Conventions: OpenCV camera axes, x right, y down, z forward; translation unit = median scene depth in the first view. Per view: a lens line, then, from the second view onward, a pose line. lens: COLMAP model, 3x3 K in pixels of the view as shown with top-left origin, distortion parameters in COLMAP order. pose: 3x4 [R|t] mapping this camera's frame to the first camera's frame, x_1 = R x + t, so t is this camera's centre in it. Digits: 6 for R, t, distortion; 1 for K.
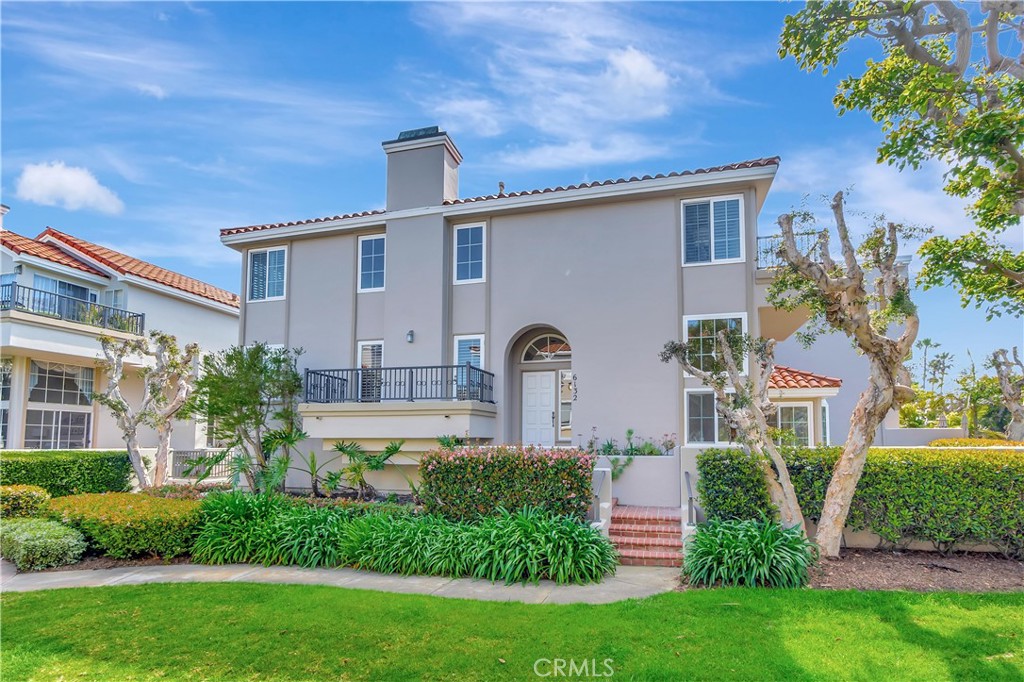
lens RADIAL K [[466.5, 0, 512.1], [0, 466.5, 345.3], [0, 0, 1]] dist [0.009378, 0.000063]
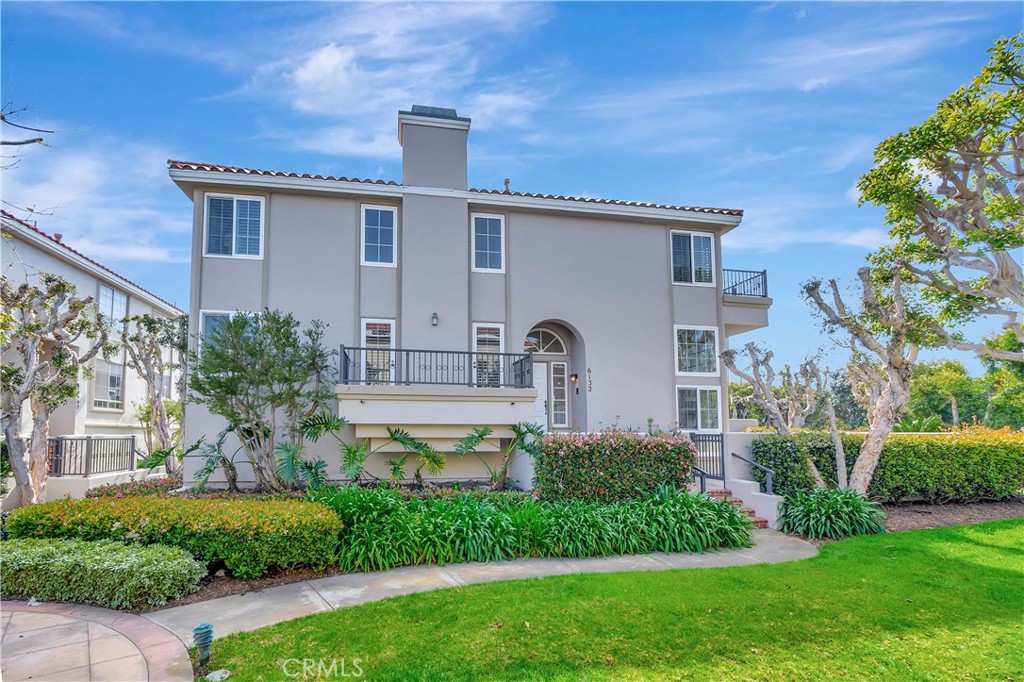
lens RADIAL K [[439.9, 0, 500.1], [0, 439.9, 335.9], [0, 0, 1]] dist [0.000012, 0.000115]
pose [[0.919682, 0.083251, 0.383736, -0.424980], [-0.081996, 0.996439, -0.019659, 0.021849], [-0.384006, -0.013384, 0.923233, 0.103376]]
